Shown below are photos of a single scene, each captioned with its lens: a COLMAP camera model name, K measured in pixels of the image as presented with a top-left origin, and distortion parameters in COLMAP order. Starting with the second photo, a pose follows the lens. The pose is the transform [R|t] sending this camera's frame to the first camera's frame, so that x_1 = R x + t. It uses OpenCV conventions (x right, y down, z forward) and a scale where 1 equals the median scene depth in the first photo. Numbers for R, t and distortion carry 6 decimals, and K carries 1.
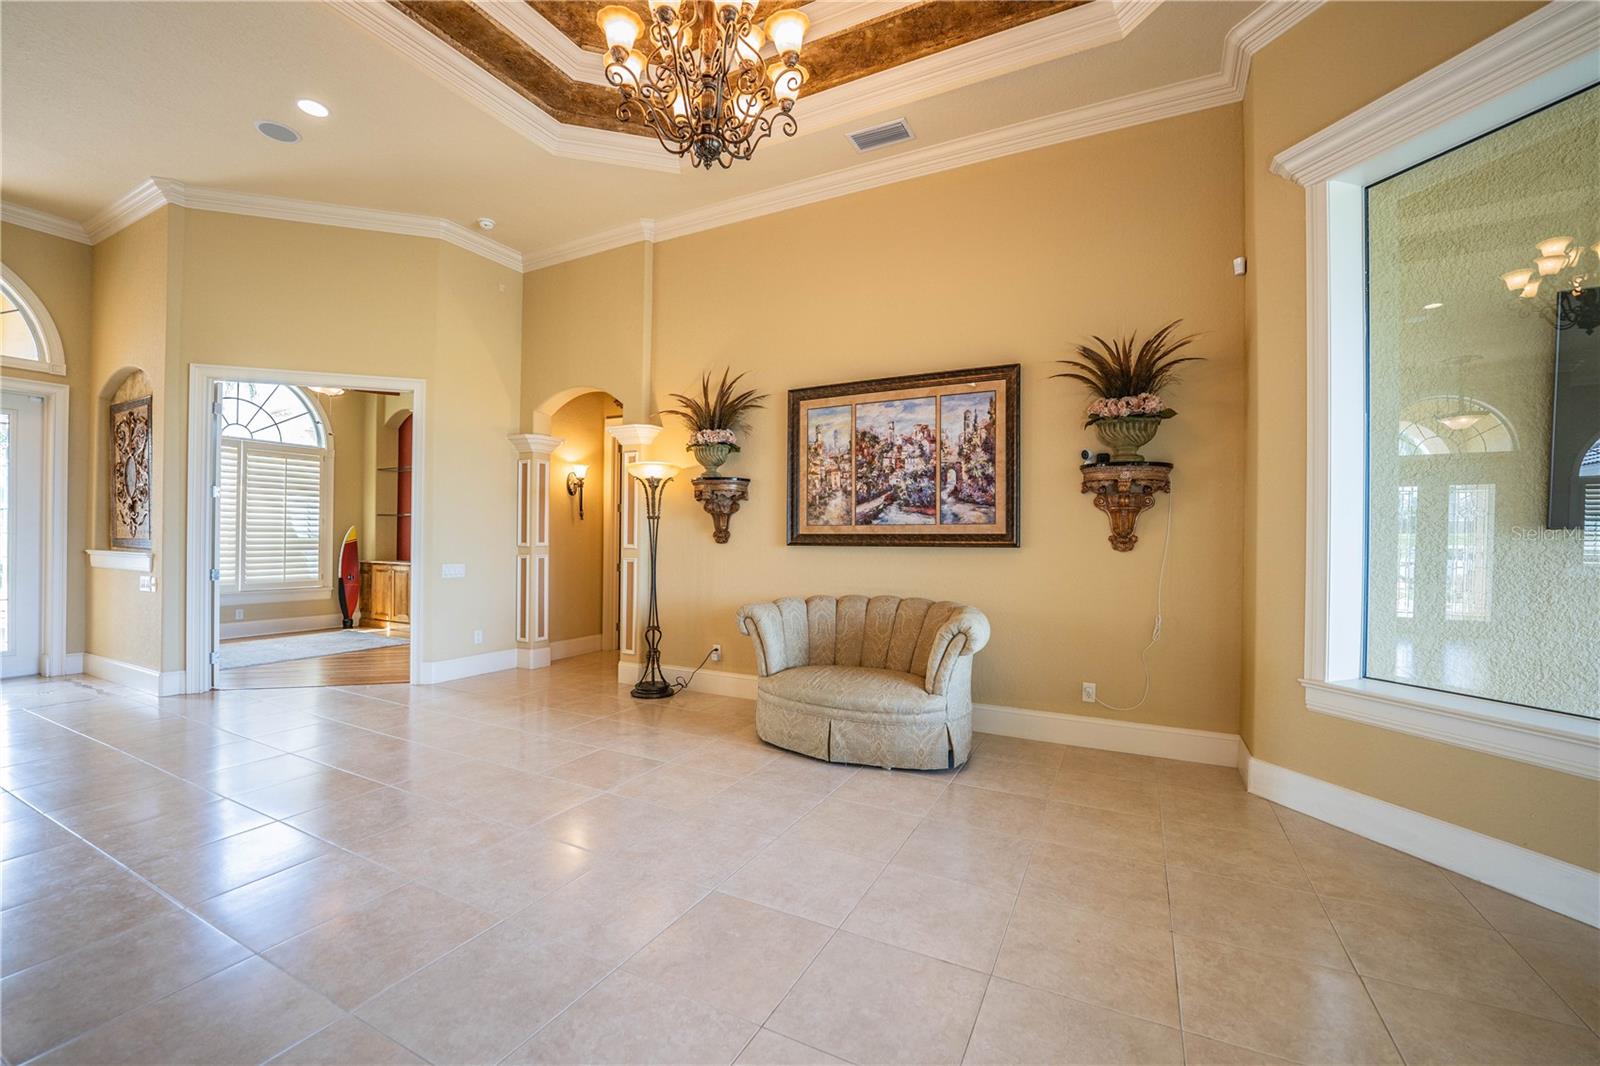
lens RADIAL K [[652.2, 0, 800.1], [0, 652.2, 537.2], [0, 0, 1]] dist [-0.024607, 0.000702]
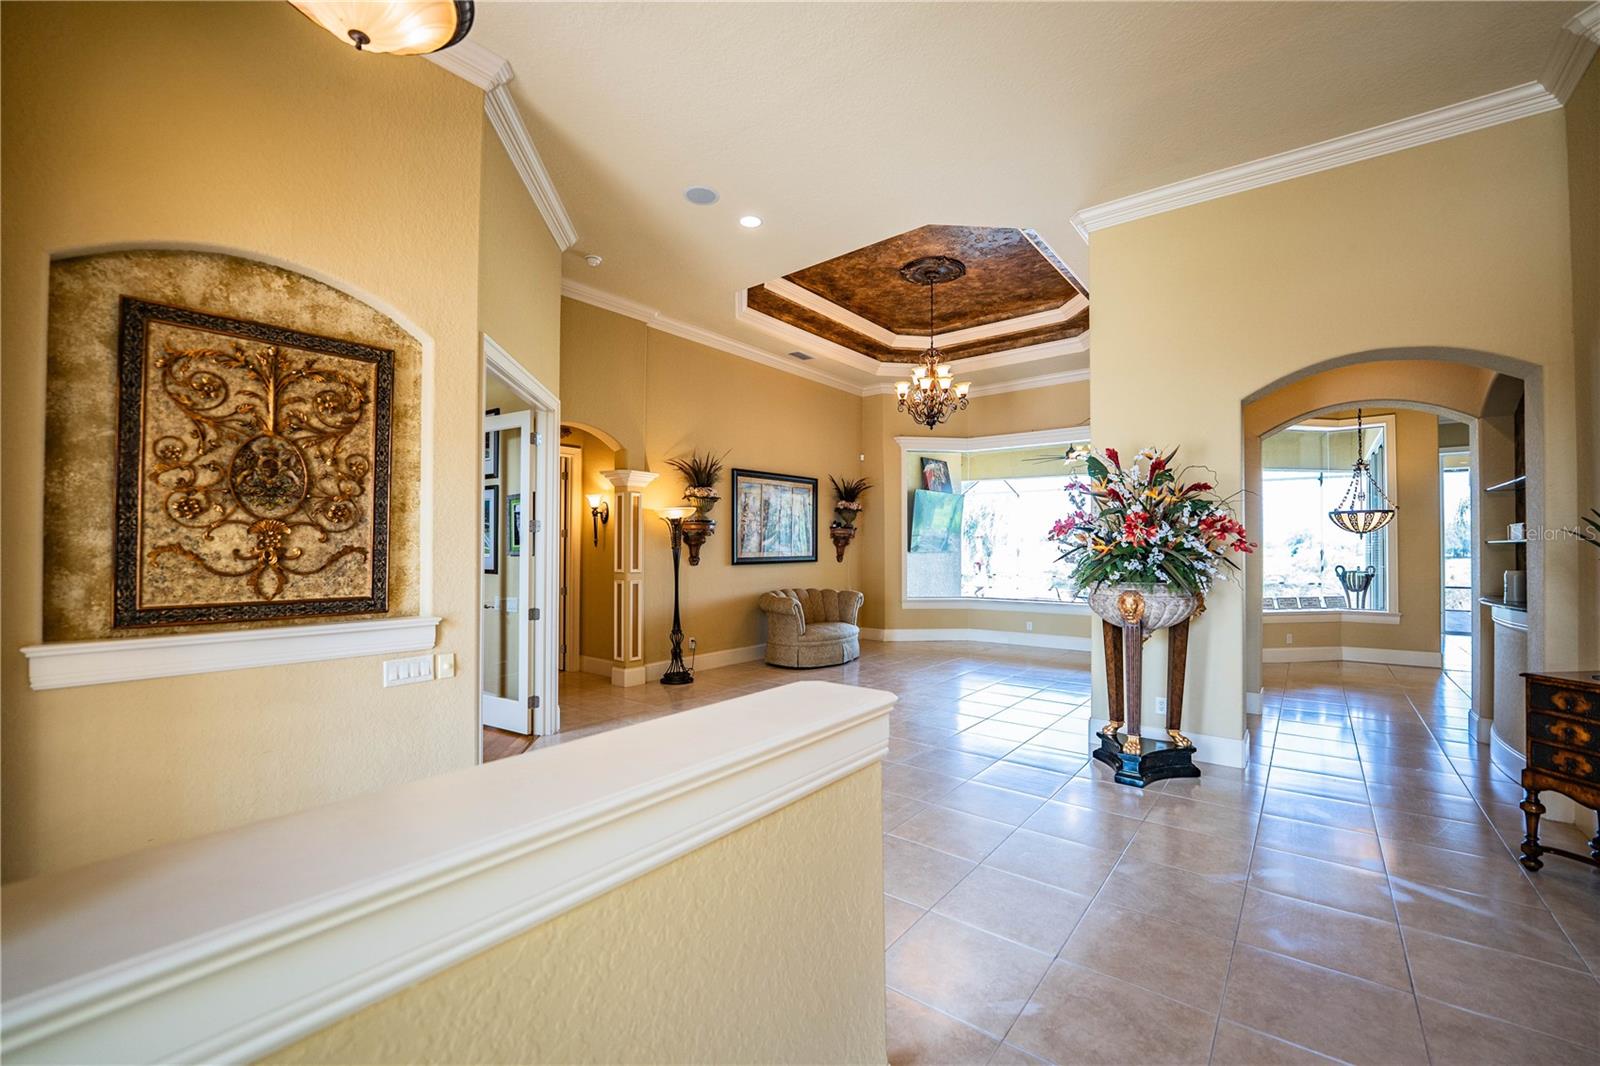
lens RADIAL K [[652.2, 0, 800.1], [0, 652.2, 537.2], [0, 0, 1]] dist [-0.024607, 0.000702]
pose [[0.197163, 0.003481, 0.980365, -1.708113], [-0.002959, 0.999991, -0.002956, -0.057084], [-0.980366, -0.002318, 0.197171, 0.573708]]
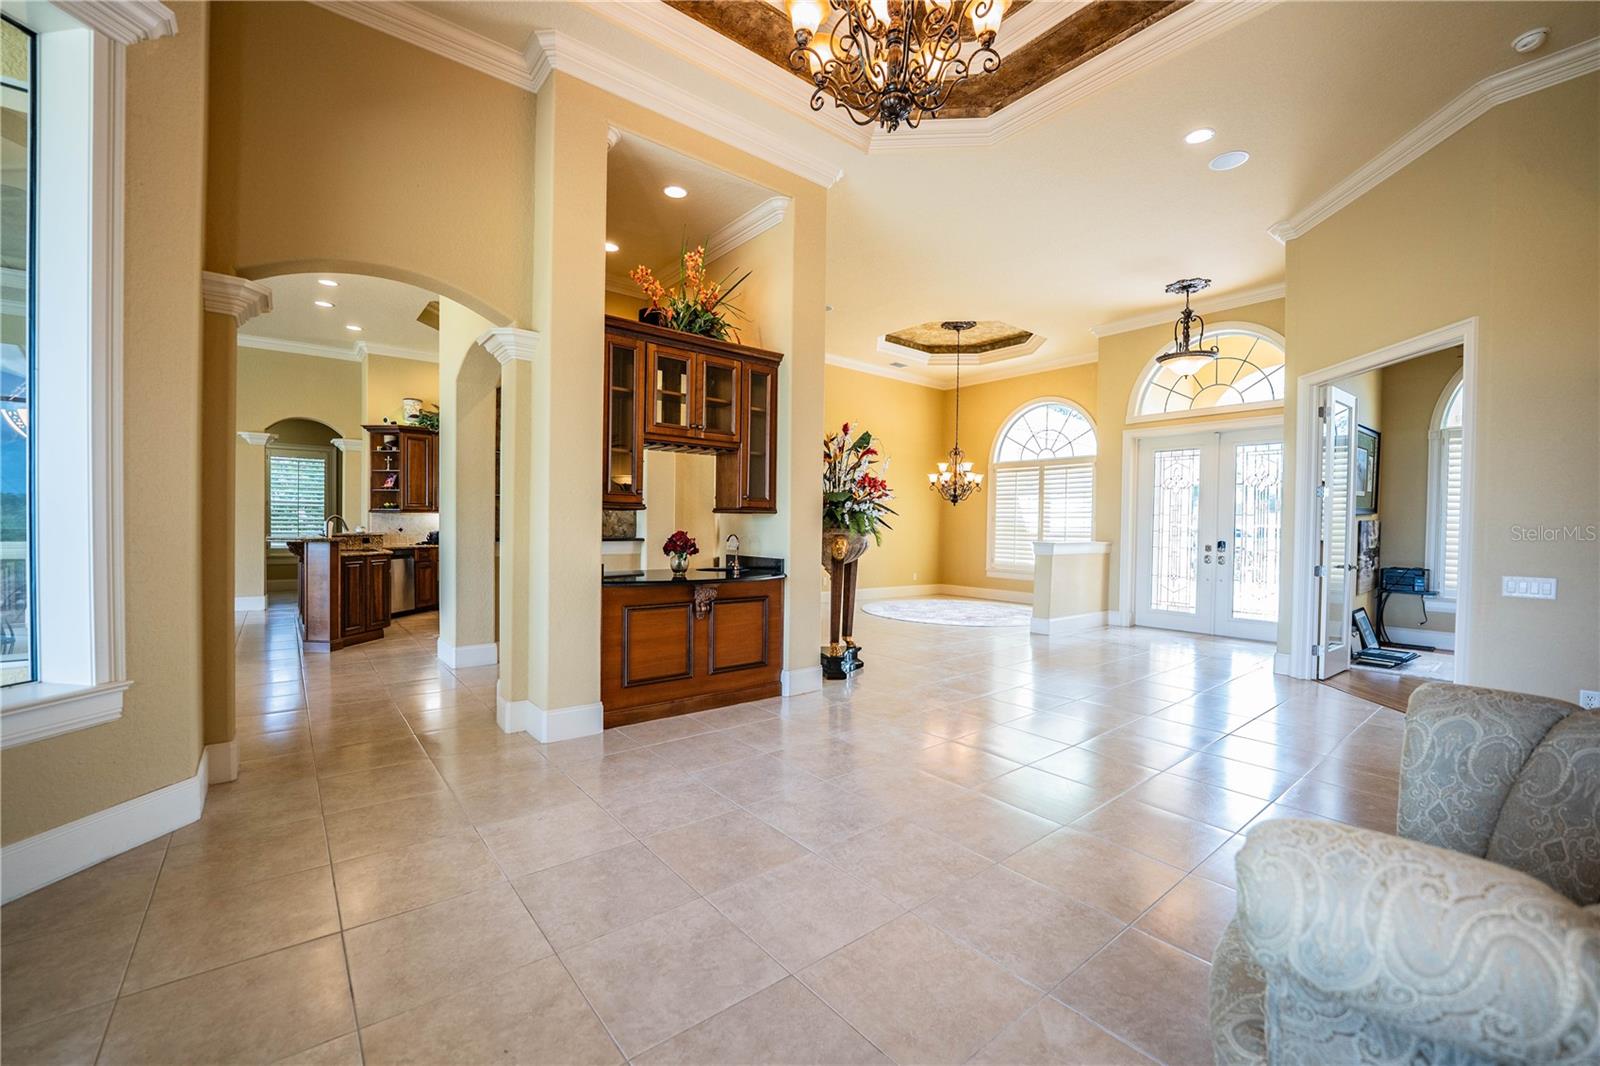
lens RADIAL K [[652.2, 0, 800.1], [0, 652.2, 537.2], [0, 0, 1]] dist [-0.024607, 0.000702]
pose [[-0.405485, 0.000377, -0.914102, 0.439956], [-0.015636, 0.999851, 0.007349, 0.009041], [0.913968, 0.017273, -0.405419, 0.723959]]
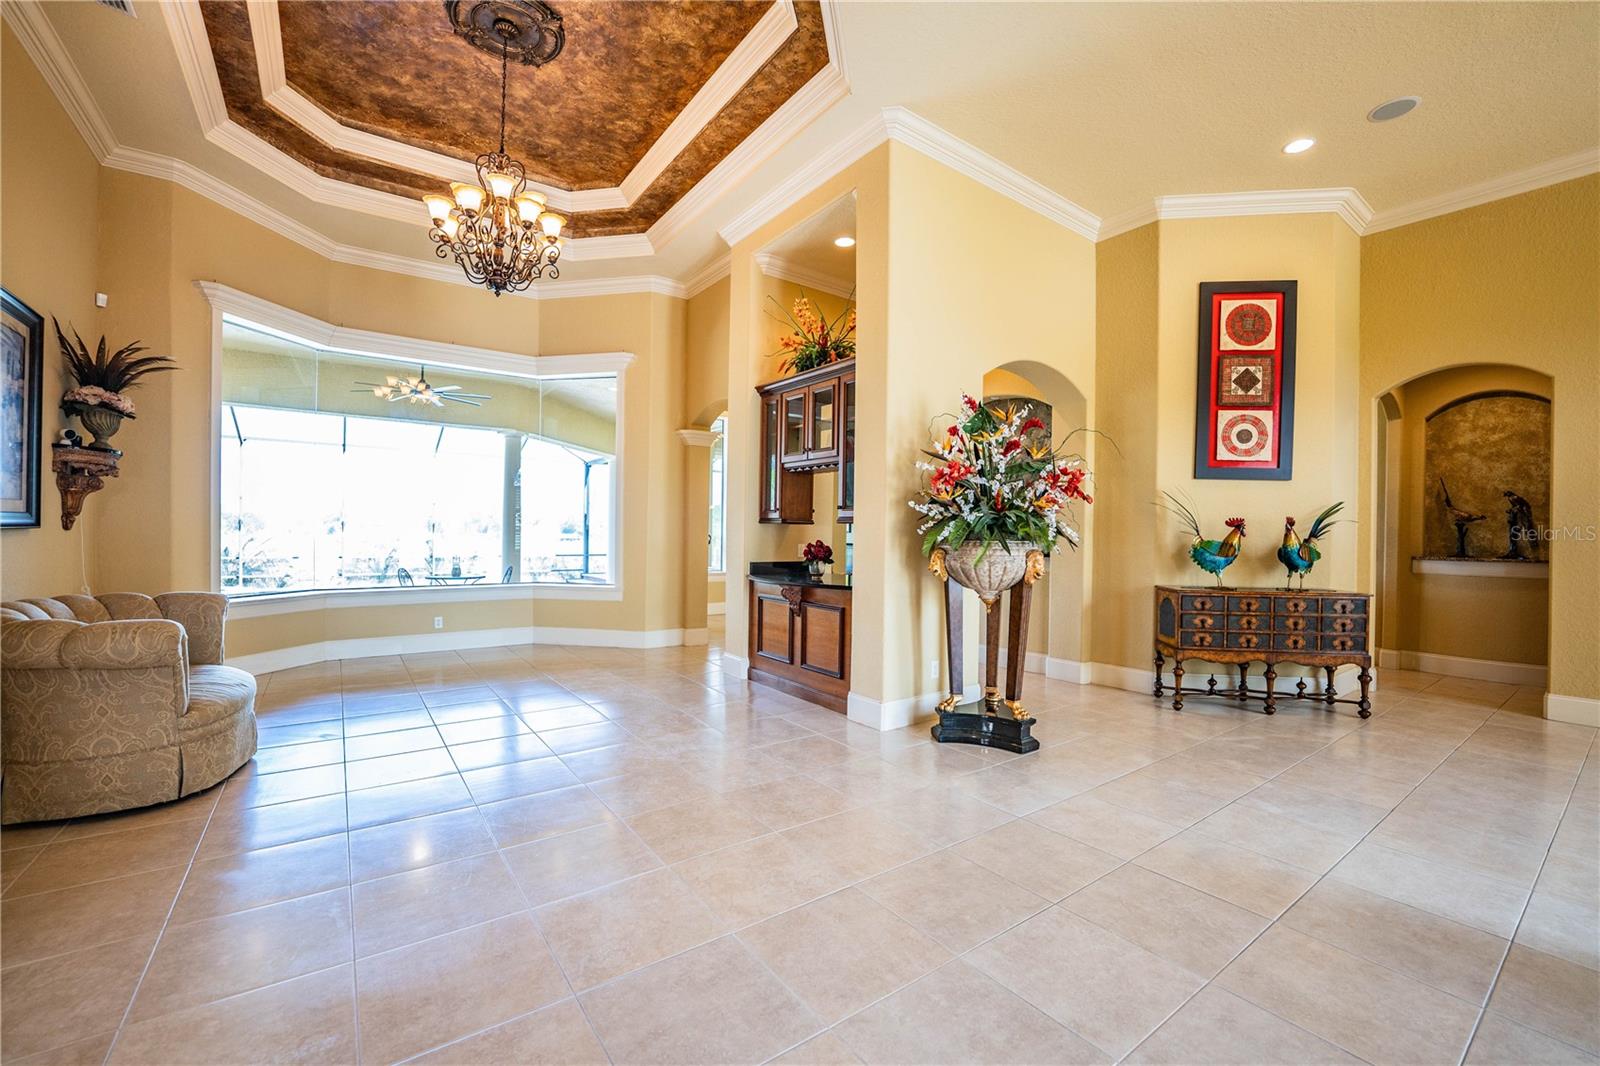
lens RADIAL K [[652.2, 0, 800.1], [0, 652.2, 537.2], [0, 0, 1]] dist [-0.024607, 0.000702]
pose [[-0.888510, -0.027438, 0.458036, -0.888894], [-0.025643, 0.999620, 0.010138, -0.006020], [-0.458140, -0.002738, -0.888876, 1.187772]]
